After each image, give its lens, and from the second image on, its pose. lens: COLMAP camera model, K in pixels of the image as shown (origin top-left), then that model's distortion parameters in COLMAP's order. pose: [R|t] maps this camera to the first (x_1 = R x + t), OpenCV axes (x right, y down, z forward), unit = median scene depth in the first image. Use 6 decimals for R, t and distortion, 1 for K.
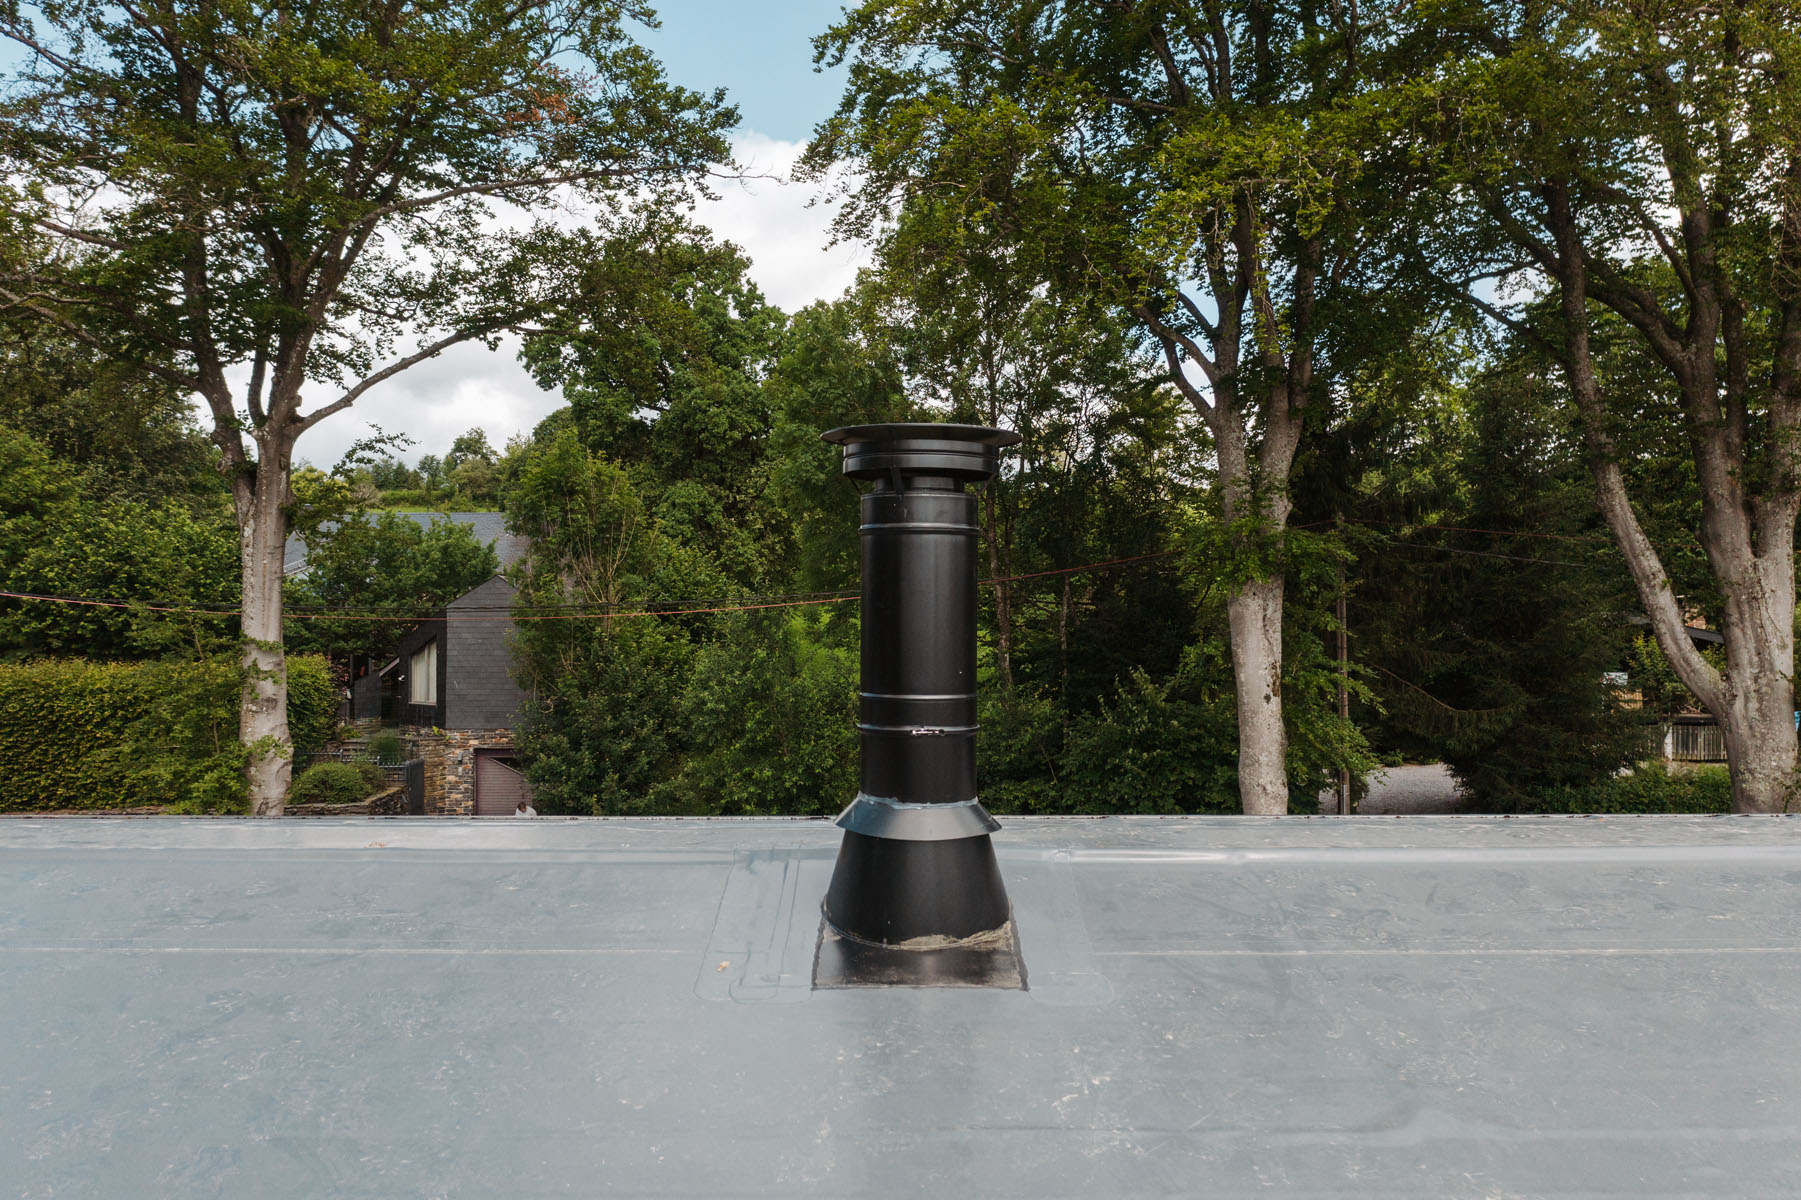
lens RADIAL K [[1433.9, 0, 900.5], [0, 1433.9, 600.0], [0, 0, 1]] dist [-0.004781, -0.002535]
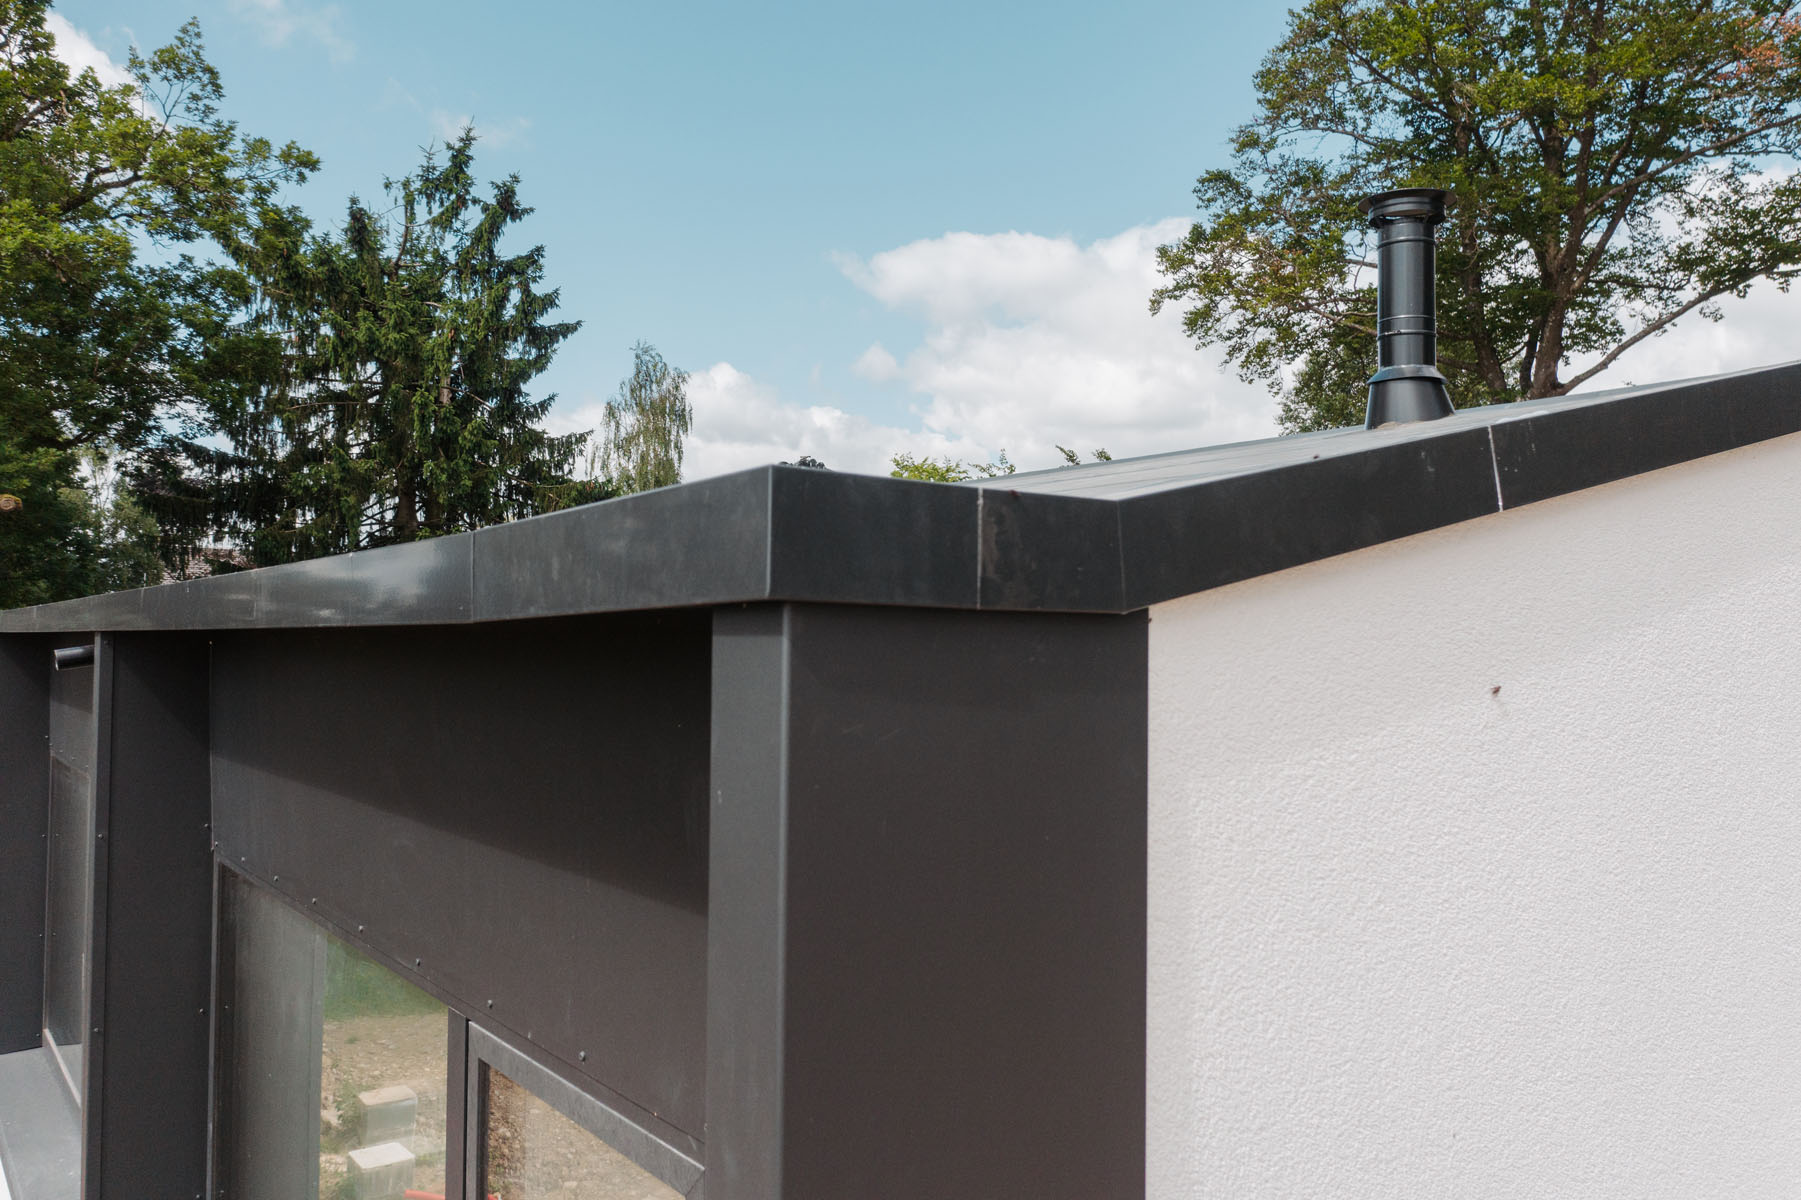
lens RADIAL K [[1412.6, 0, 891.4], [0, 1412.6, 597.2], [0, 0, 1]] dist [-0.012894, -0.006958]
pose [[0.595495, -0.020345, -0.803101, 0.110162], [0.000538, 0.999689, -0.024926, 0.047077], [0.803359, 0.014411, 0.595321, -0.077884]]
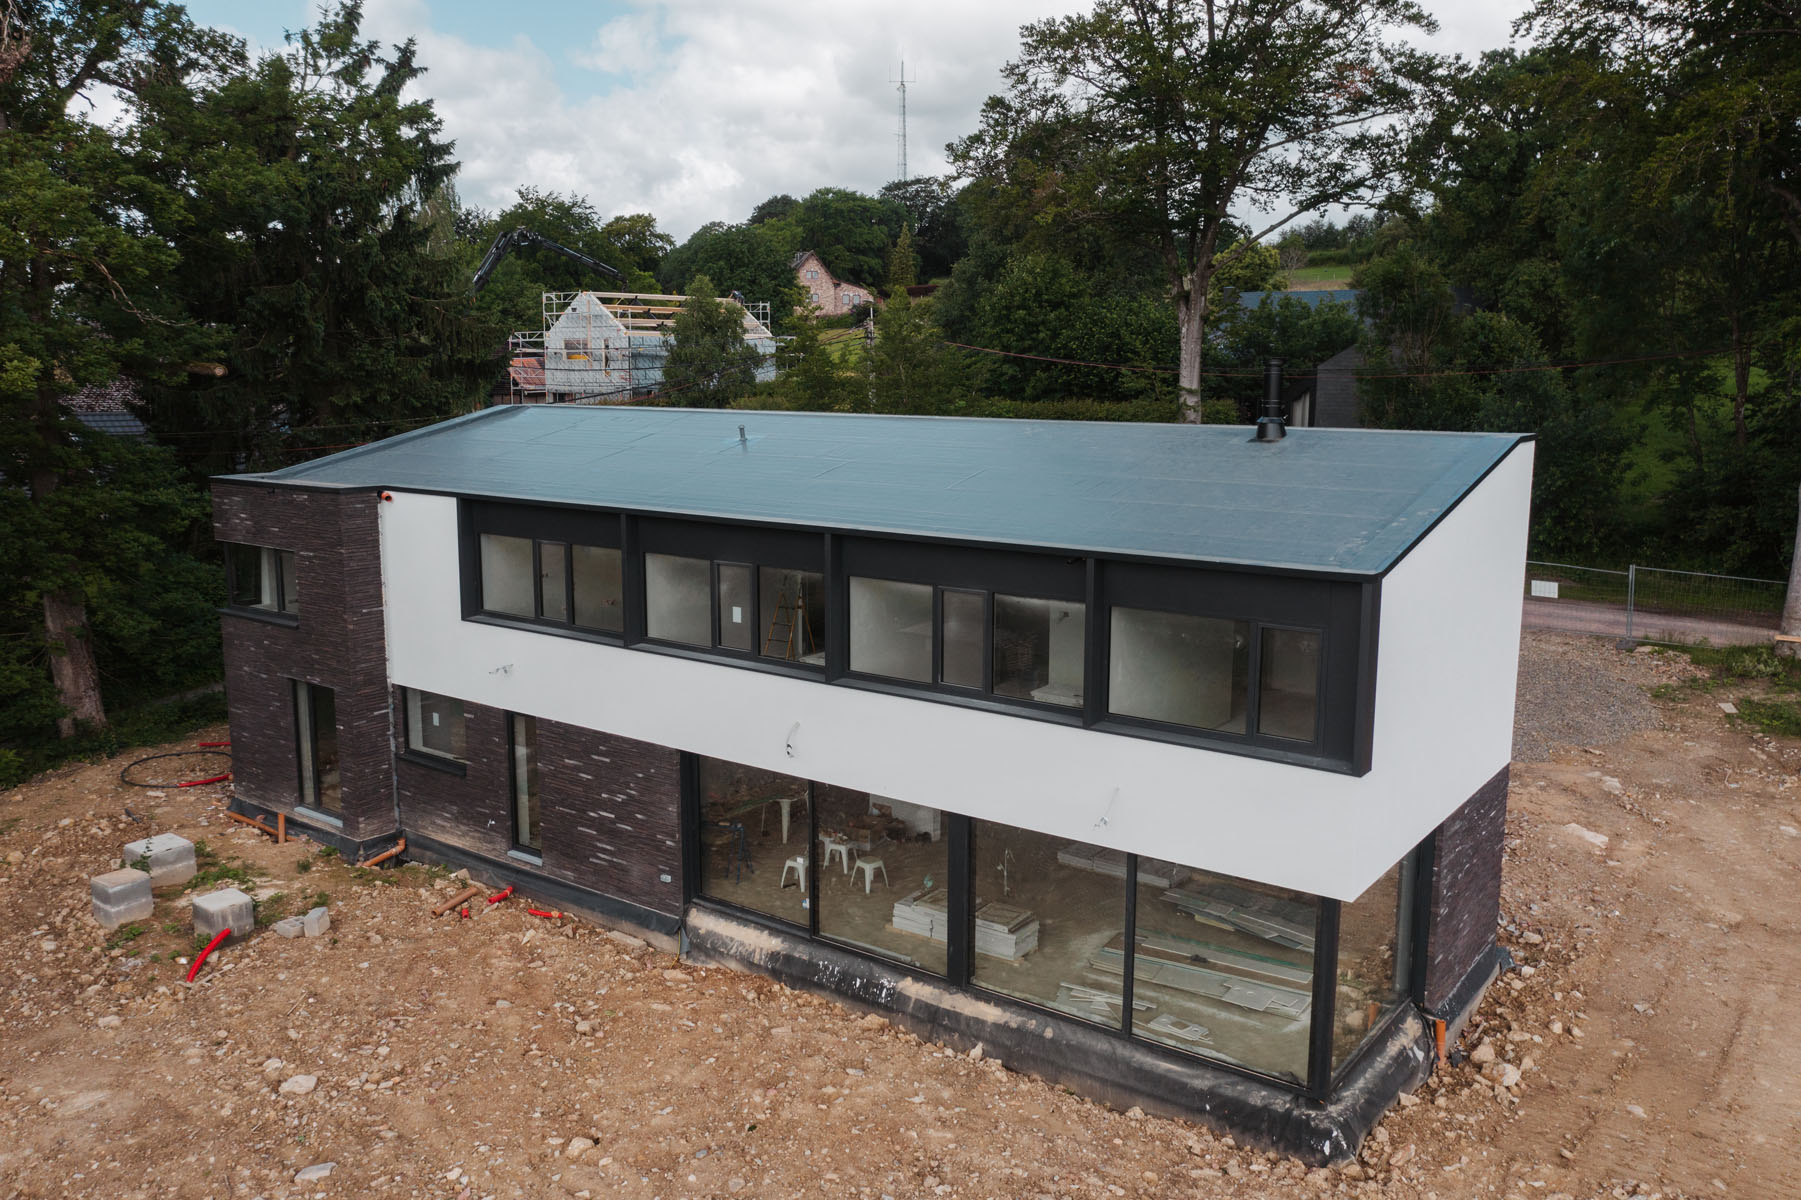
lens RADIAL K [[1414.9, 0, 900.5], [0, 1414.9, 600.0], [0, 0, 1]] dist [-0.005979, -0.008565]
pose [[0.807311, 0.099726, -0.581639, 0.215961], [0.003336, 0.984831, 0.173487, -0.014015], [0.590117, -0.141998, 0.794732, -0.447997]]
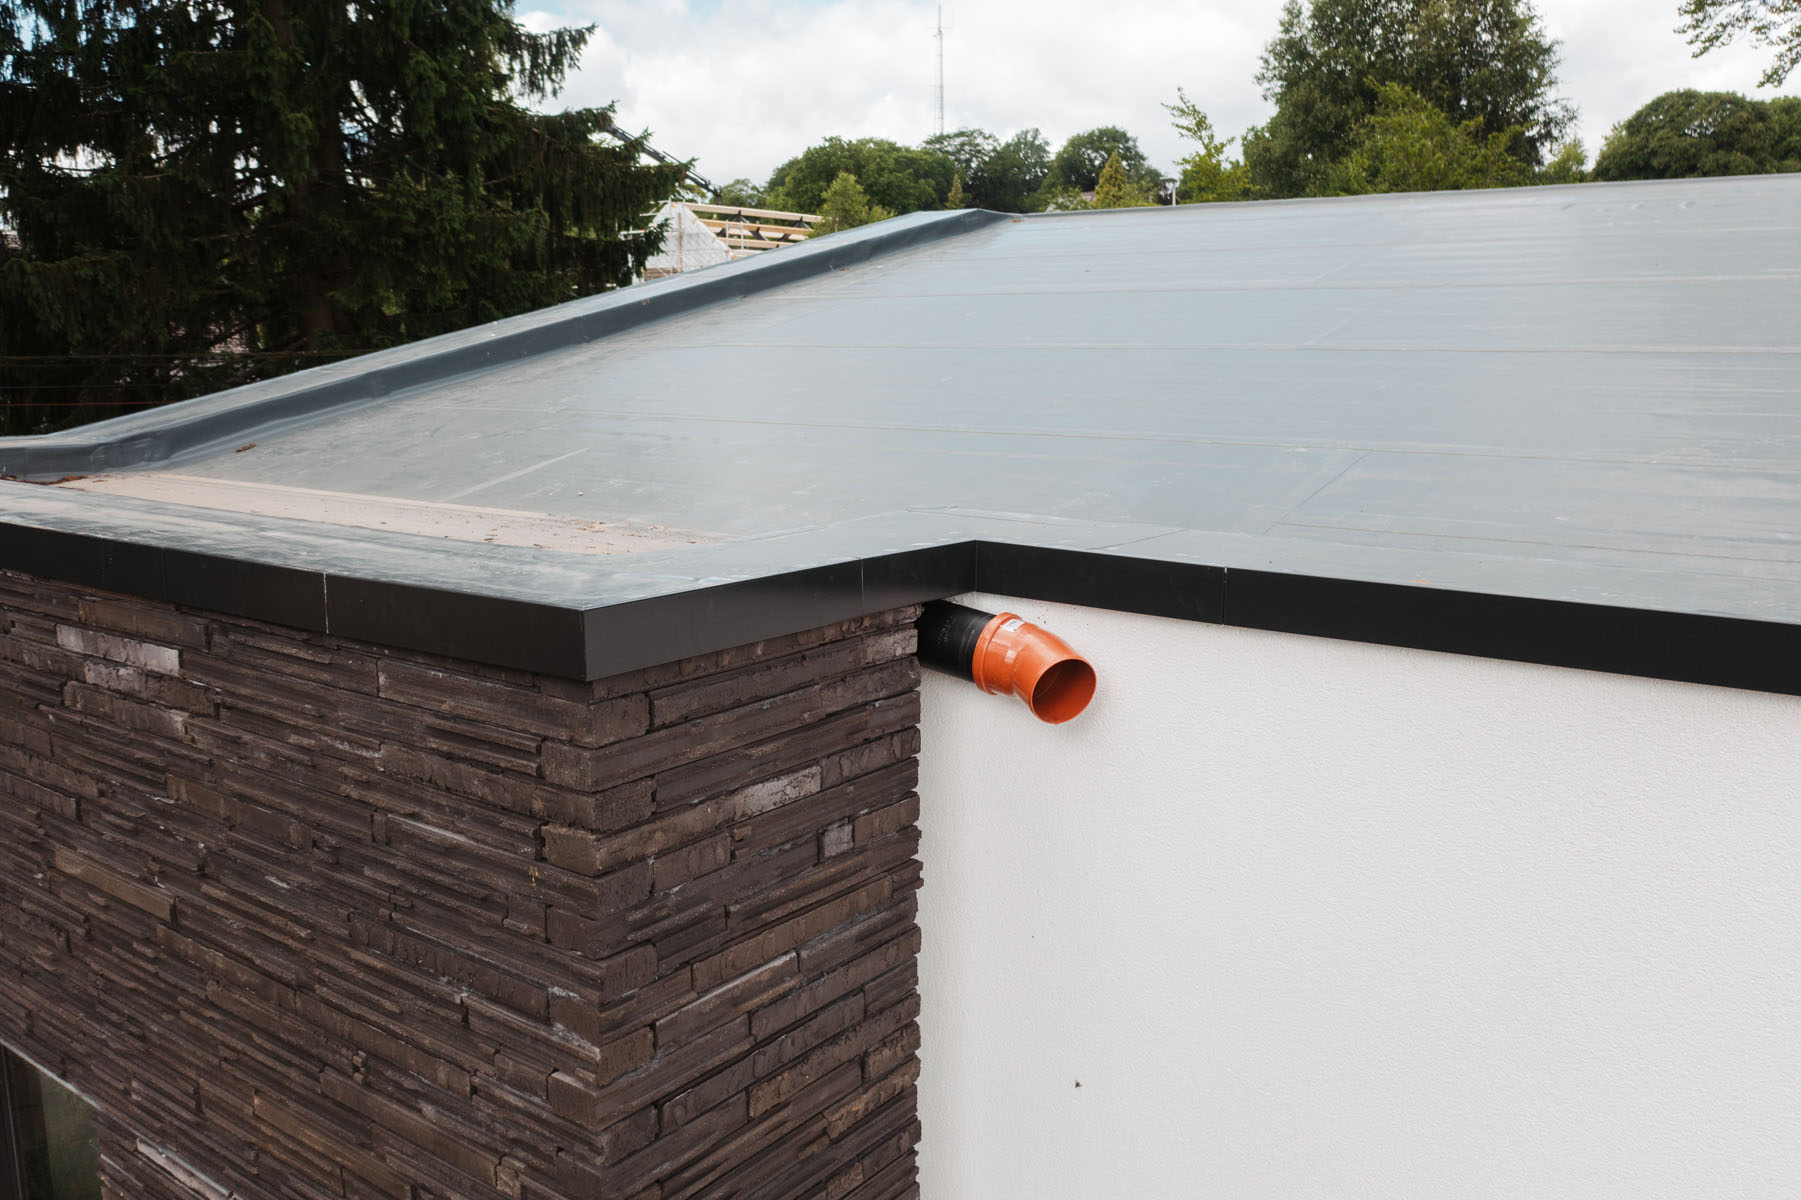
lens RADIAL K [[1414.9, 0, 900.5], [0, 1414.9, 600.0], [0, 0, 1]] dist [-0.005979, -0.008565]
pose [[0.810236, 0.104763, -0.576665, -0.328628], [0.006713, 0.982172, 0.187864, 0.037024], [0.586066, -0.156085, 0.795088, -0.114375]]
